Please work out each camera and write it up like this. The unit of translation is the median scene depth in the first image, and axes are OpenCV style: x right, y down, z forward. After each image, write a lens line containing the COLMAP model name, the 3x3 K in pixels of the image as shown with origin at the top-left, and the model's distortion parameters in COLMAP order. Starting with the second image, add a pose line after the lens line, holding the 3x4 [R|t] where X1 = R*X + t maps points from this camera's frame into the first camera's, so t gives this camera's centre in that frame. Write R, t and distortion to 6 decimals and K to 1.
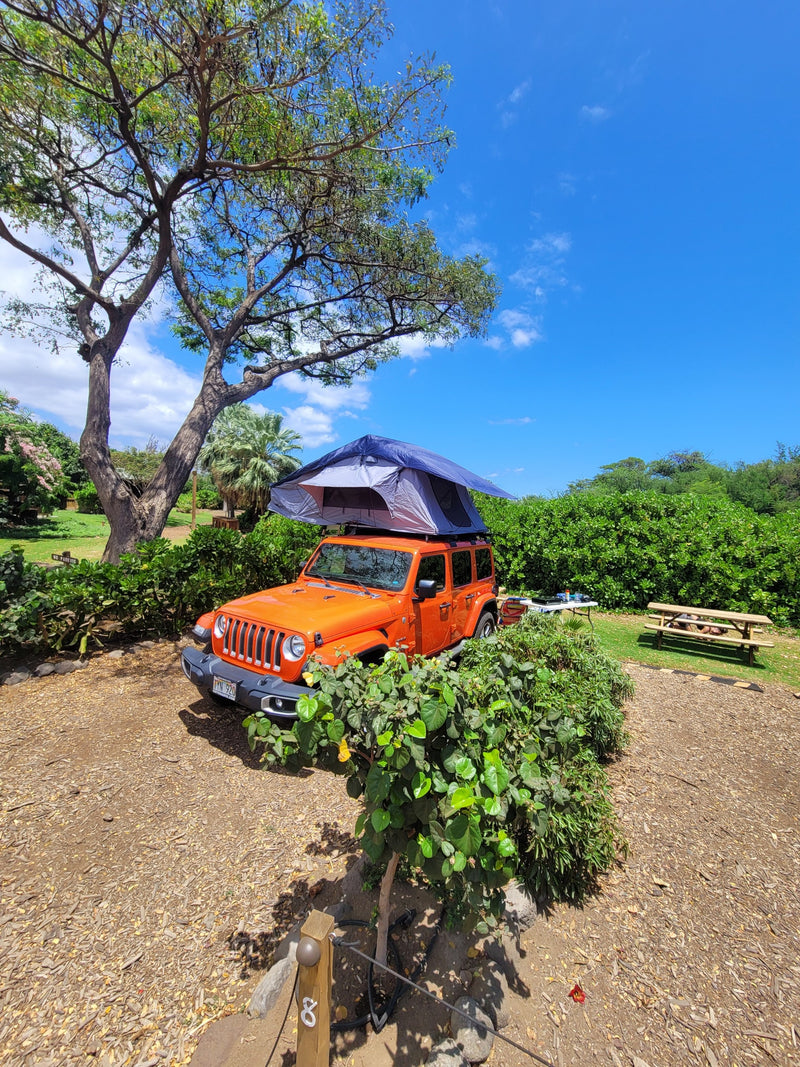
lens RADIAL K [[427.8, 0, 393.1], [0, 427.8, 531.4], [0, 0, 1]] dist [-0.004225, -0.000080]
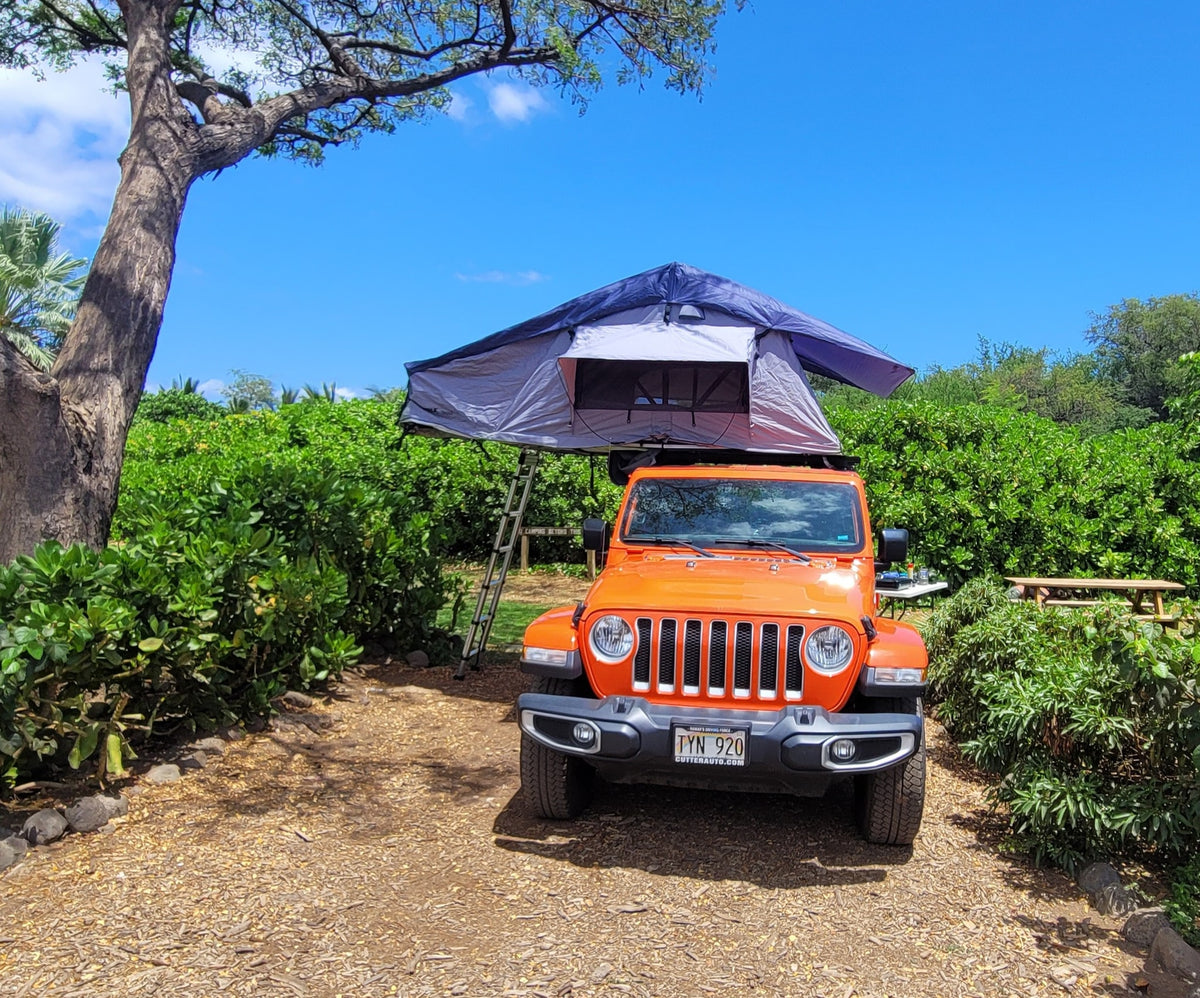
lens RADIAL K [[923.8, 0, 600.0], [0, 923.8, 545.4], [0, 0, 1]] dist [-0.016586, -0.000851]
pose [[0.911435, -0.056106, 0.407602, -0.451817], [0.043136, 0.998230, 0.040950, 0.041588], [-0.409178, -0.019741, 0.912241, 0.040299]]
